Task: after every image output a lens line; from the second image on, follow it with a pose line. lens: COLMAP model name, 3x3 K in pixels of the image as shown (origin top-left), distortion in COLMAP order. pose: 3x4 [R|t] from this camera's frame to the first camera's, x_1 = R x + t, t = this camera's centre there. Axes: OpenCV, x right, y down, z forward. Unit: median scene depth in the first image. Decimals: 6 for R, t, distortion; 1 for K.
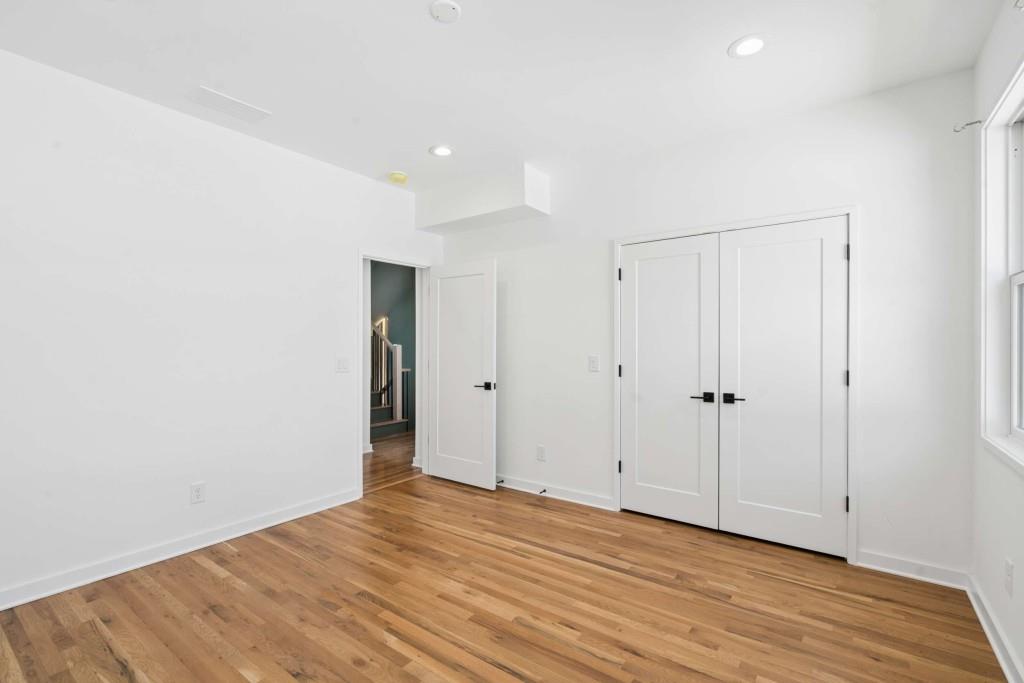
lens RADIAL K [[465.4, 0, 509.4], [0, 465.4, 348.7], [0, 0, 1]] dist [-0.000236, -0.000012]
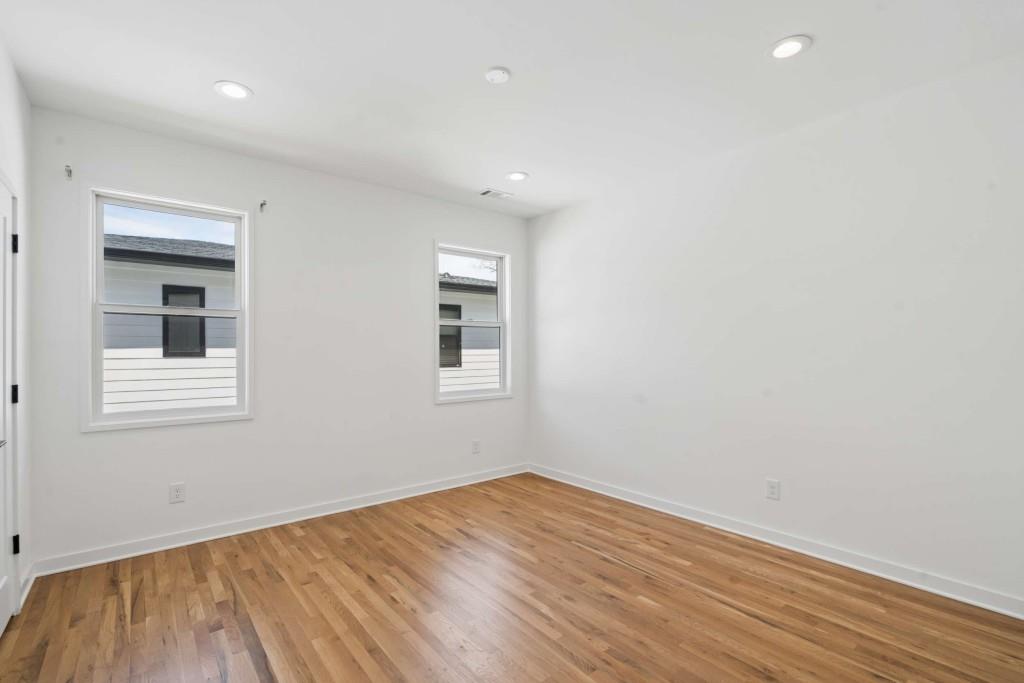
lens RADIAL K [[465.4, 0, 509.4], [0, 465.4, 348.7], [0, 0, 1]] dist [-0.000236, -0.000012]
pose [[-0.966567, 0.005766, 0.256349, -0.426607], [0.003893, 0.999962, -0.007813, -0.008017], [-0.256384, -0.006554, -0.966553, 1.959509]]
